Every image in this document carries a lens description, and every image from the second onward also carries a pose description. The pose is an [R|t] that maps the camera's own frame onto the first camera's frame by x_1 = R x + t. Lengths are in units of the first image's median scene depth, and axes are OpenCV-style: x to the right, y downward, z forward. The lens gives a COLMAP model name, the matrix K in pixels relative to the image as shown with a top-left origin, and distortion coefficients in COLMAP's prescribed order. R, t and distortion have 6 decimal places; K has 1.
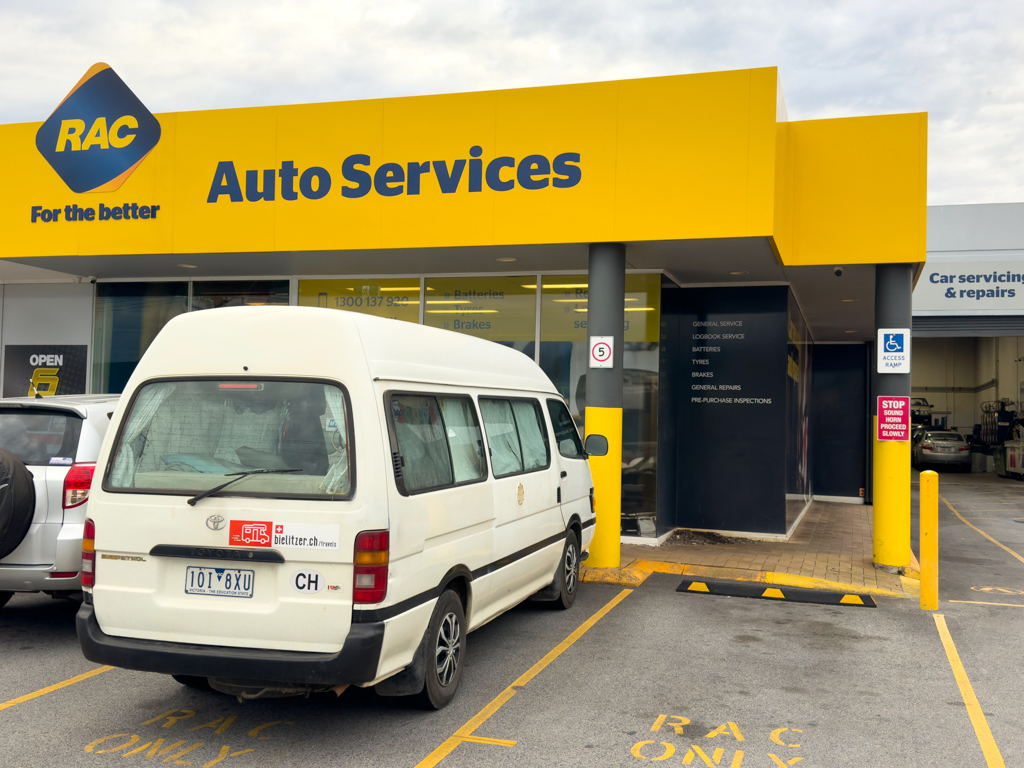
lens RADIAL K [[1077.4, 0, 523.7], [0, 1077.4, 363.9], [0, 0, 1]] dist [0.092400, 0.000000]
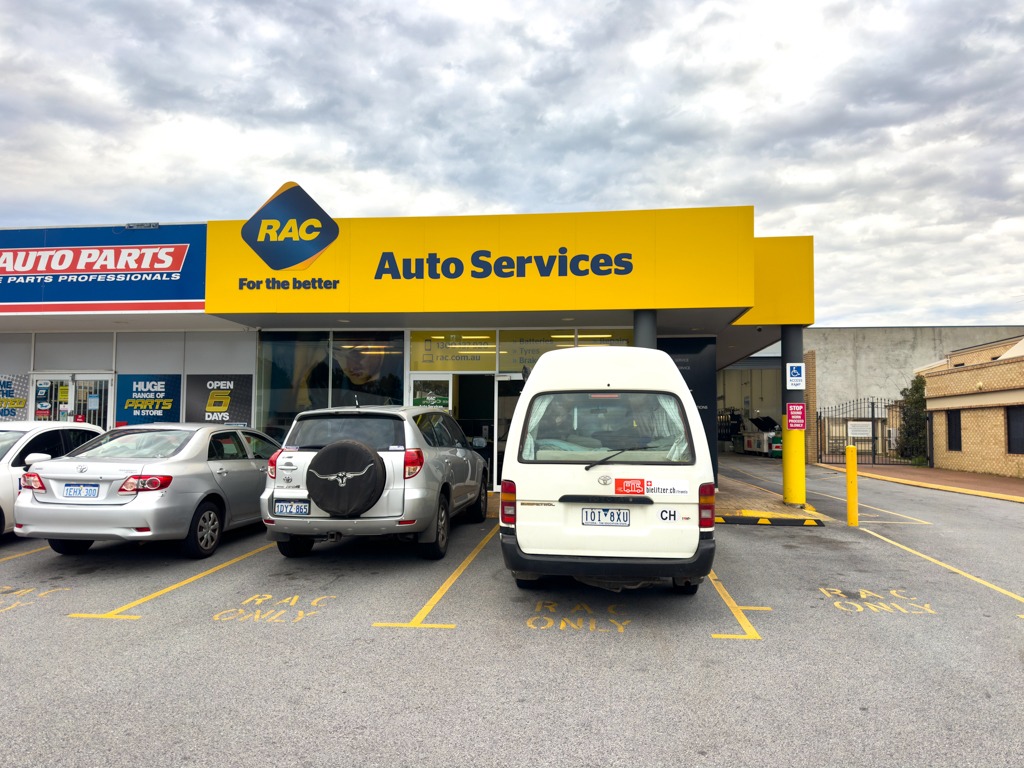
lens RADIAL K [[705.8, 0, 511.0], [0, 705.8, 387.4], [0, 0, 1]] dist [0.112744, 0.000275]
pose [[0.980158, -0.005535, 0.198141, -0.321056], [0.005983, 0.999981, -0.001663, 0.004672], [-0.198128, 0.002815, 0.980172, -0.000322]]
